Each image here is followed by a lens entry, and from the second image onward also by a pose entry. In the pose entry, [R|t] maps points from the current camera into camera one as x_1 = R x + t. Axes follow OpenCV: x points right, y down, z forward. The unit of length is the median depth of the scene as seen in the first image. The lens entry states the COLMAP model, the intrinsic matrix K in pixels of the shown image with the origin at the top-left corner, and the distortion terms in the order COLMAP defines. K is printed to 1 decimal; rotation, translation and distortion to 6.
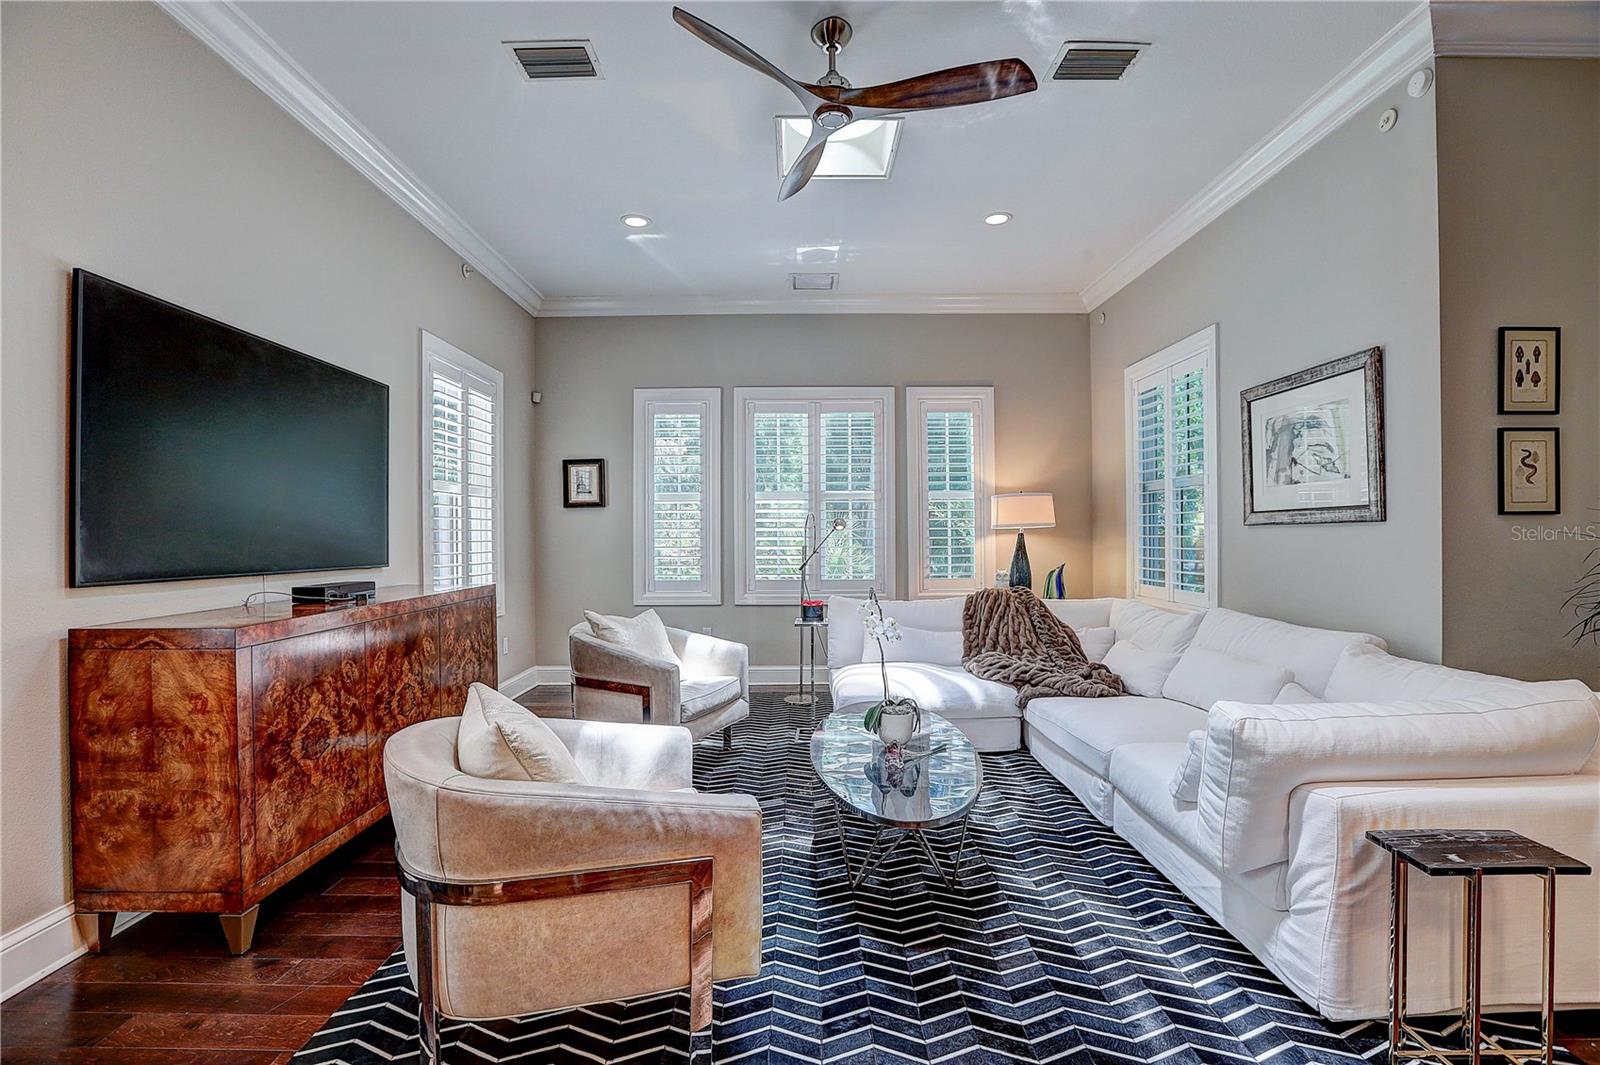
lens RADIAL K [[729.3, 0, 795.3], [0, 729.3, 531.5], [0, 0, 1]] dist [-0.039235, 0.011666]
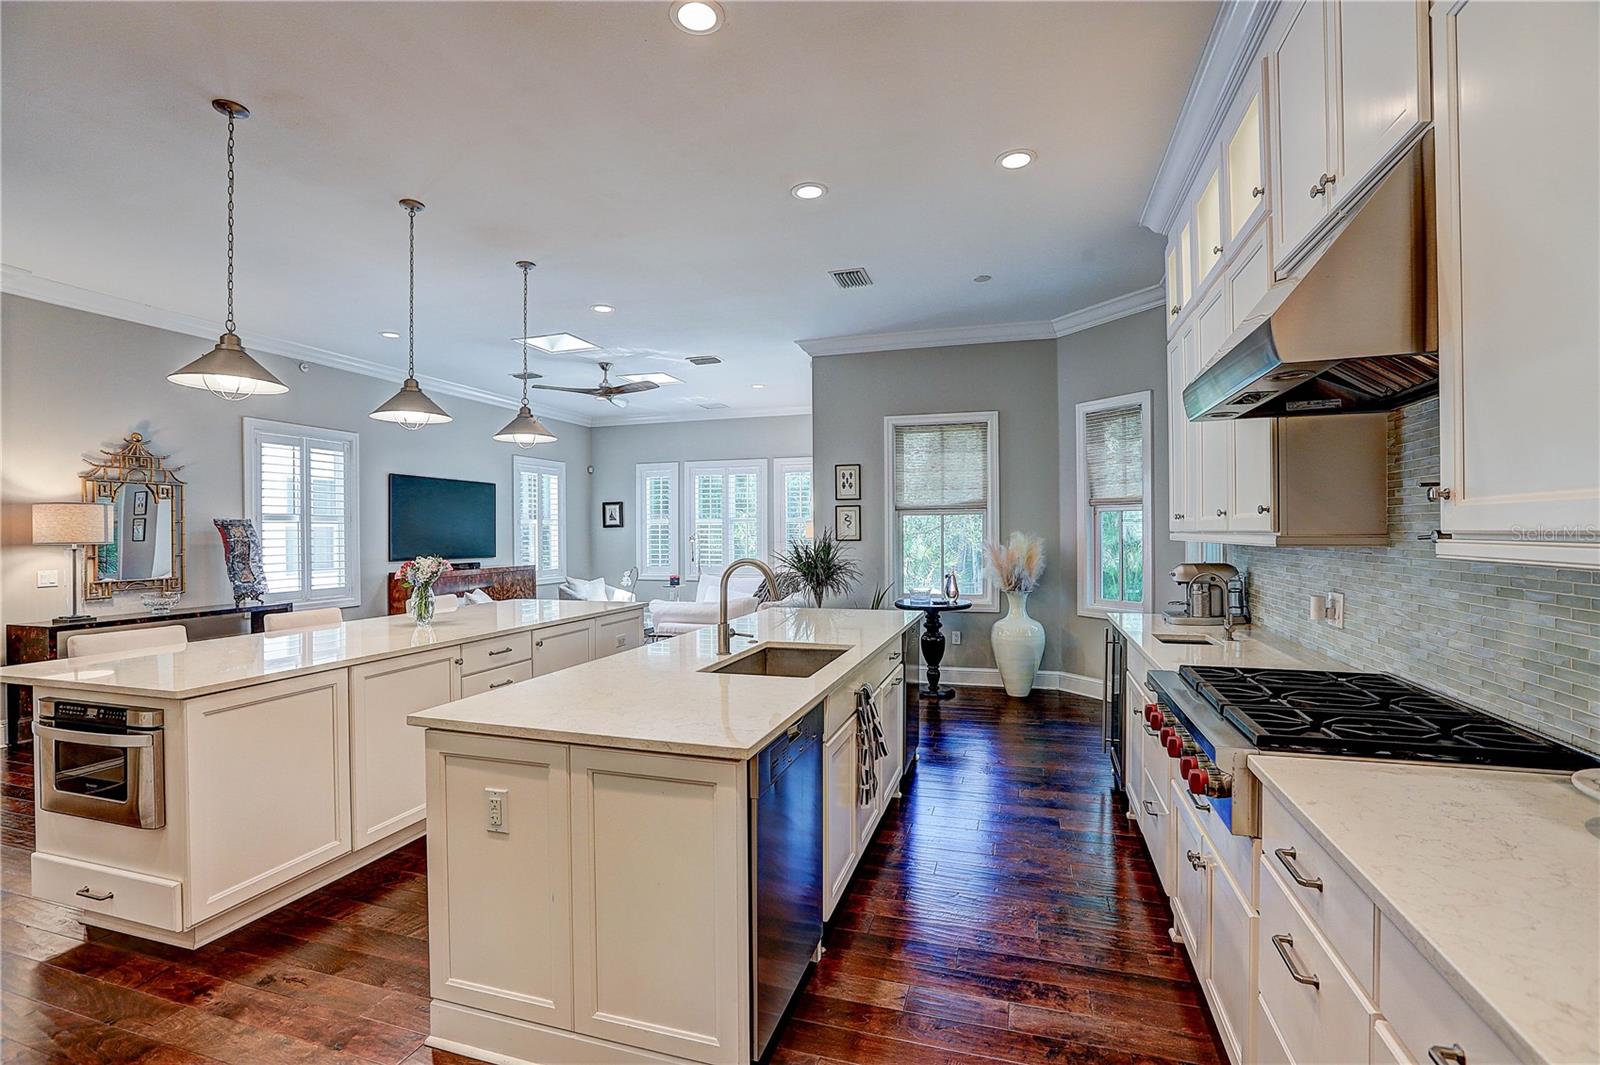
lens RADIAL K [[729.3, 0, 786.4], [0, 729.3, 531.6], [0, 0, 1]] dist [-0.039235, 0.011666]
pose [[0.951560, -0.000845, -0.307461, 1.083742], [0.002557, 0.999983, 0.005166, -0.046108], [0.307452, -0.005701, 0.951547, -0.998827]]
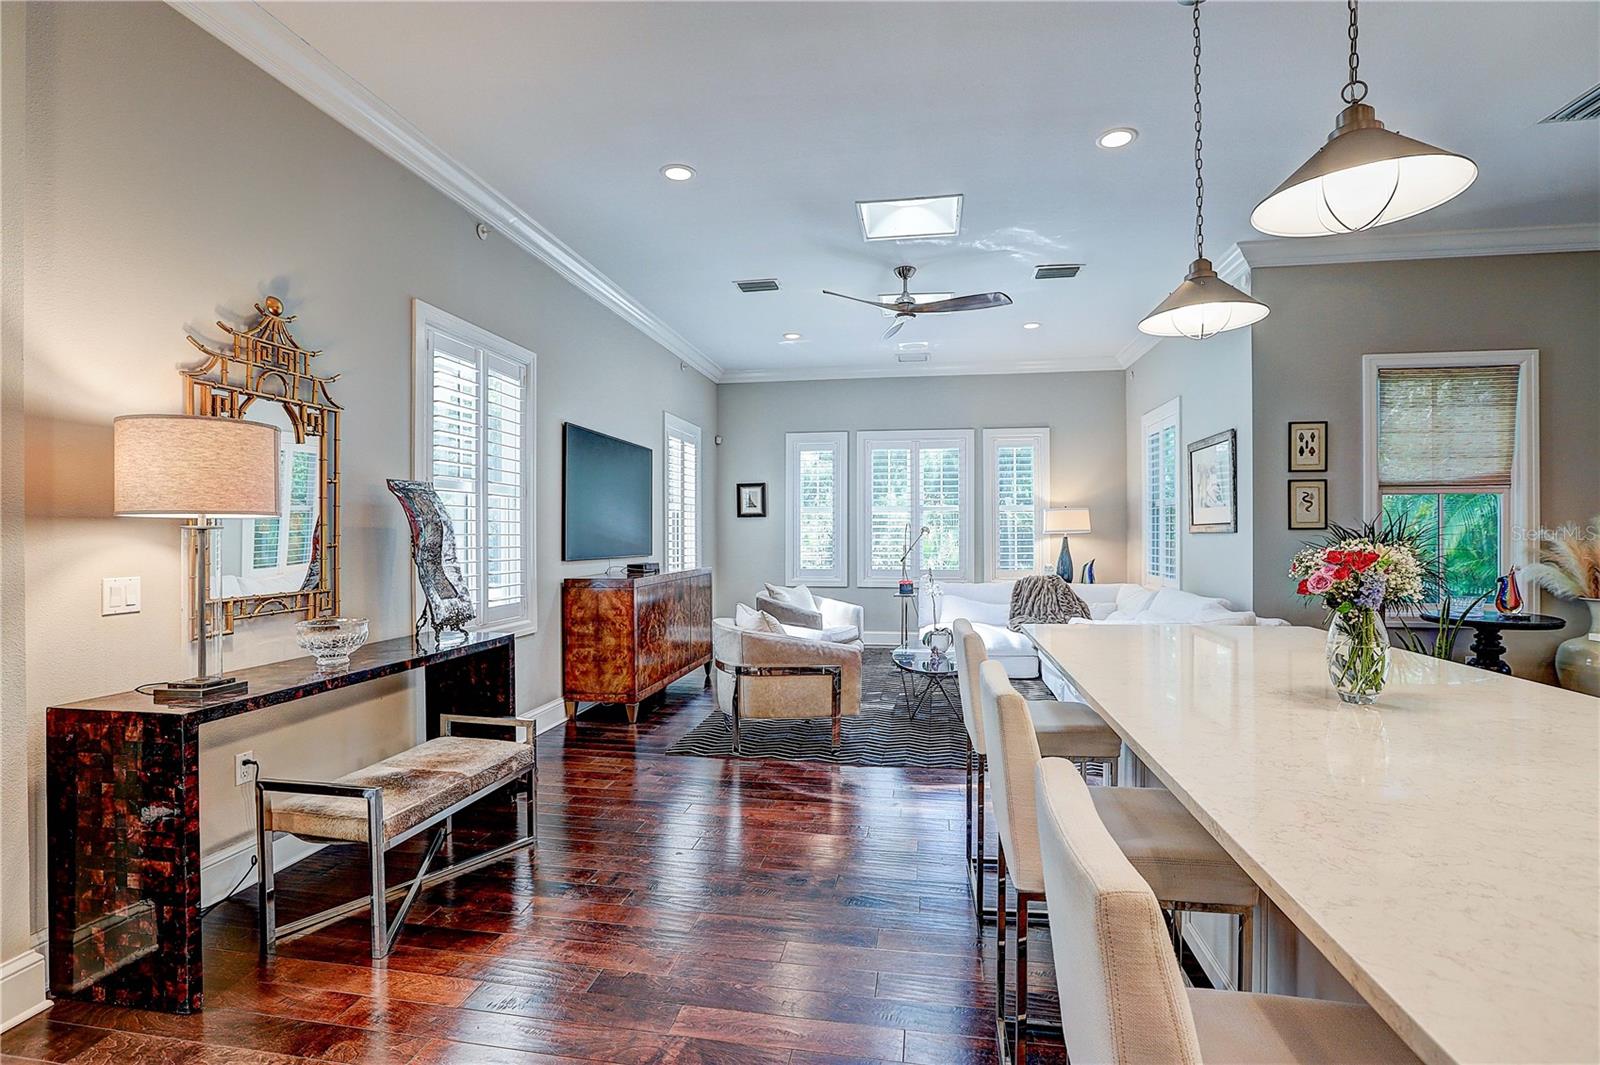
lens RADIAL K [[765.7, 0, 798.1], [0, 765.7, 531.0], [0, 0, 1]] dist [-0.019293, 0.006004]
pose [[0.985952, 0.003479, -0.166994, 0.077249], [-0.003196, 0.999993, 0.001965, -0.013361], [0.166999, -0.001403, 0.985956, -0.703669]]
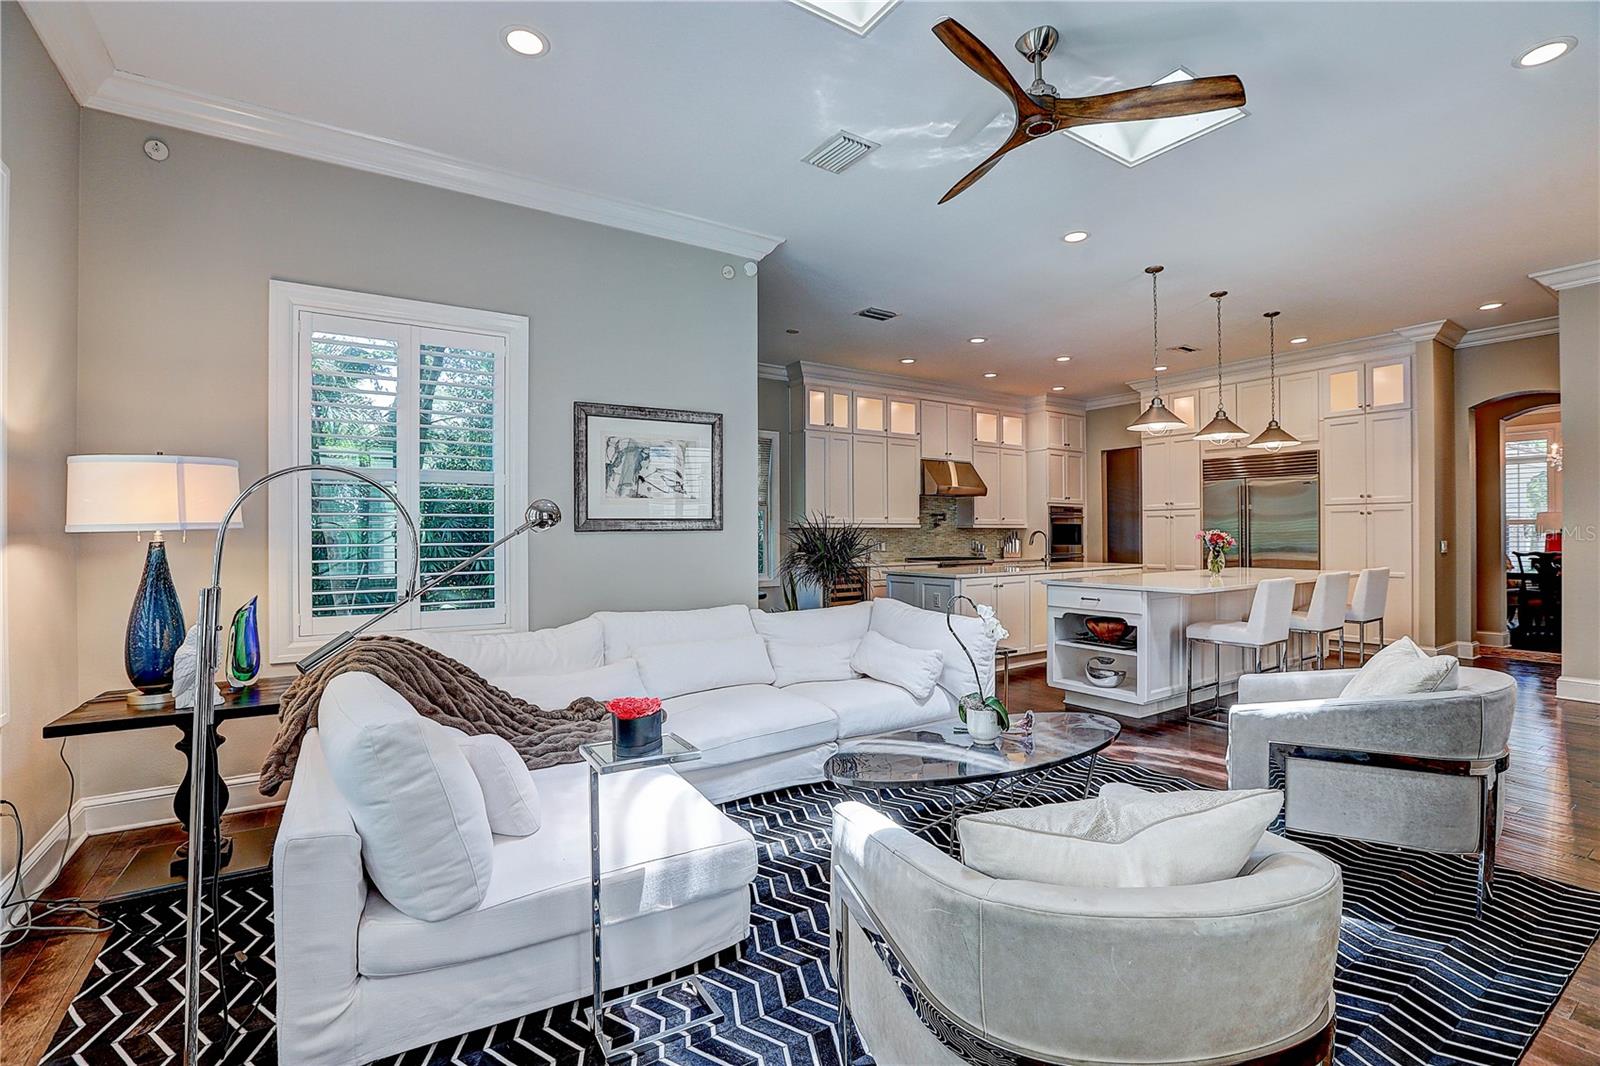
lens RADIAL K [[729.3, 0, 788.4], [0, 729.3, 530.5], [0, 0, 1]] dist [-0.039235, 0.011666]
pose [[-0.551870, 0.014770, 0.833799, -0.406125], [0.007436, 0.999891, -0.012791, 0.005679], [-0.833897, -0.000859, -0.551919, 1.291983]]
